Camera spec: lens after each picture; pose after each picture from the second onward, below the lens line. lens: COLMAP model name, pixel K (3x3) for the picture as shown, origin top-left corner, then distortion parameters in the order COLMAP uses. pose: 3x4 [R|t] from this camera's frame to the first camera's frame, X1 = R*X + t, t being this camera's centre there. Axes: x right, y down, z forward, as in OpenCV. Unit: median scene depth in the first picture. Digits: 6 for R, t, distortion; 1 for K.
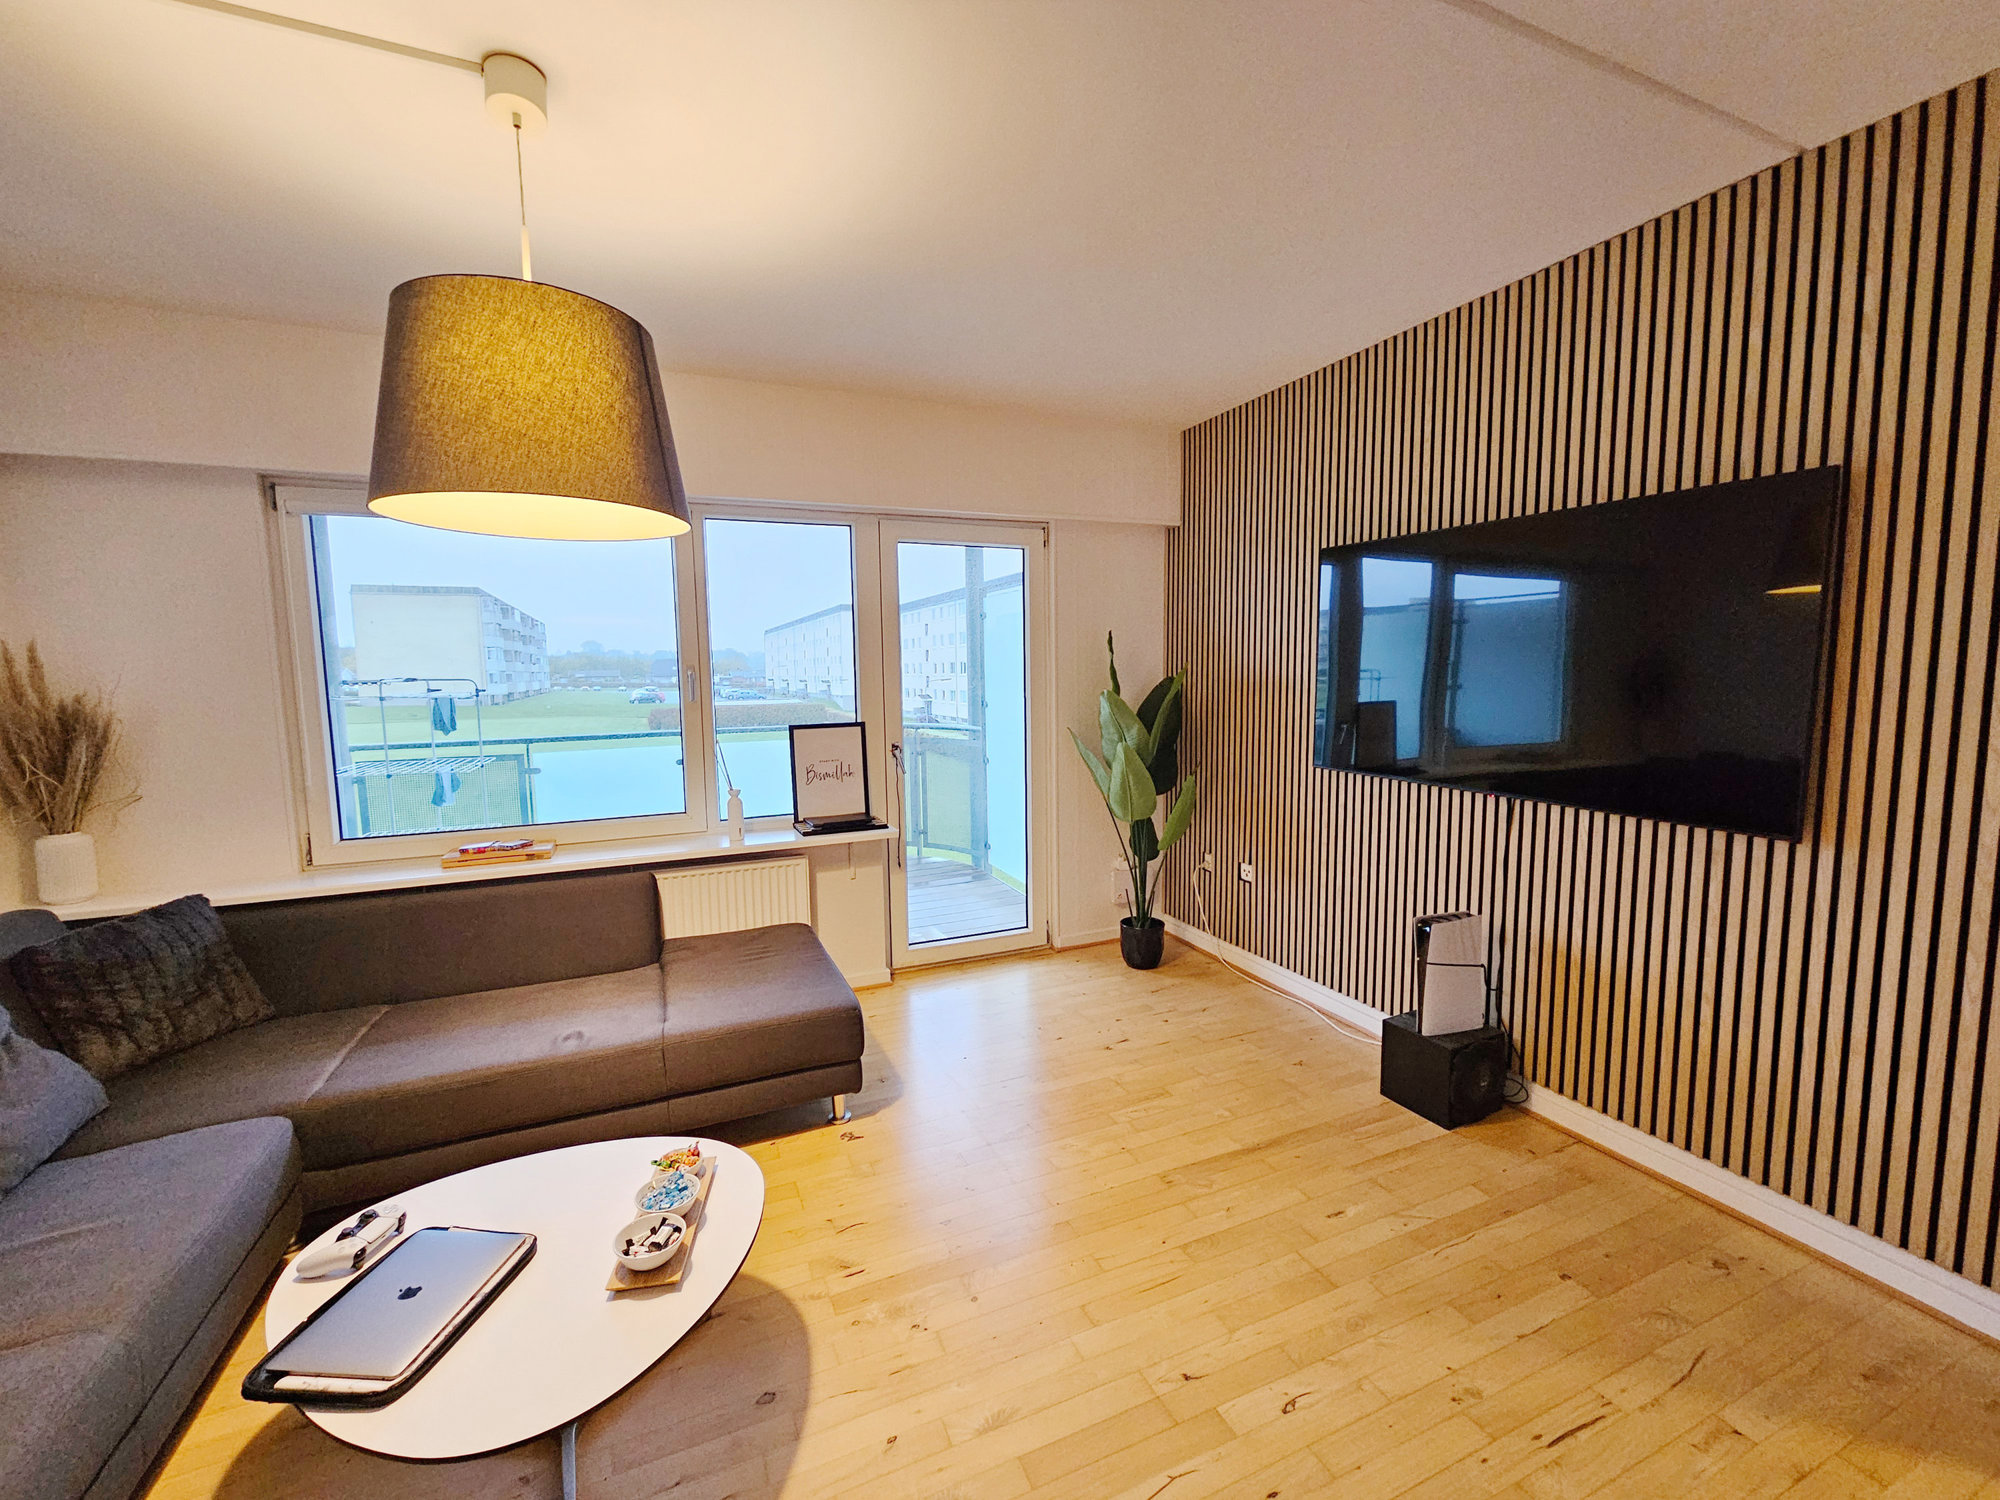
lens RADIAL K [[821.3, 0, 993.5], [0, 821.3, 751.8], [0, 0, 1]] dist [0.000864, 0.000137]
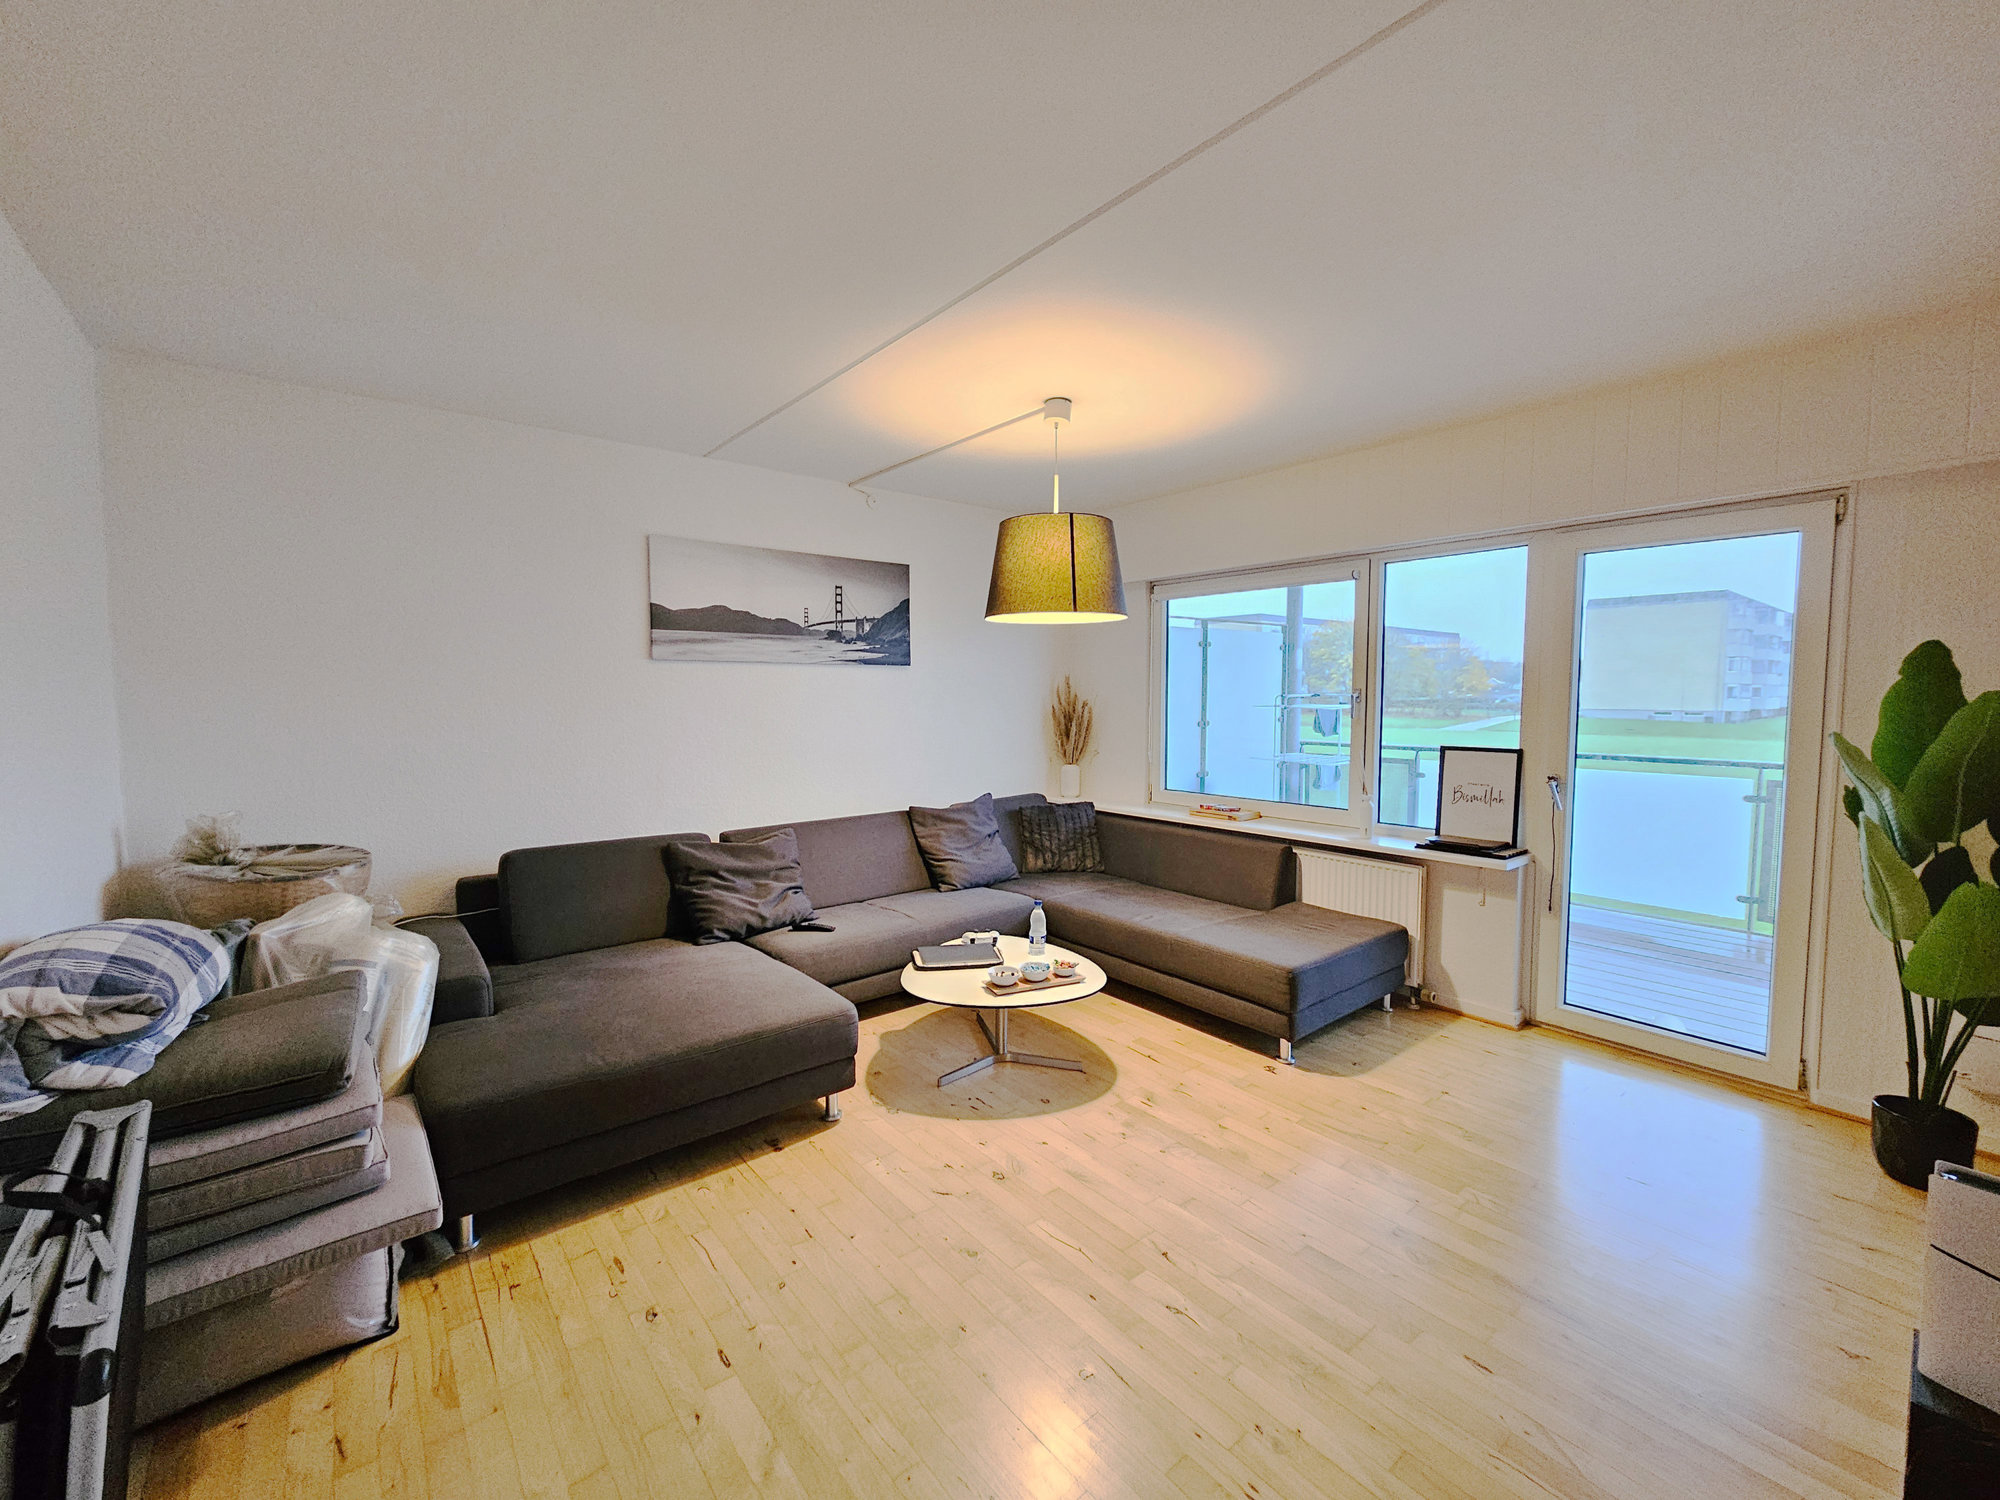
lens RADIAL K [[821.3, 0, 993.5], [0, 821.3, 751.8], [0, 0, 1]] dist [0.000864, 0.000137]
pose [[0.273234, 0.086067, -0.958090, 0.666695], [-0.100035, 0.993131, 0.060687, -0.033576], [0.956732, 0.079260, 0.279967, 0.162761]]
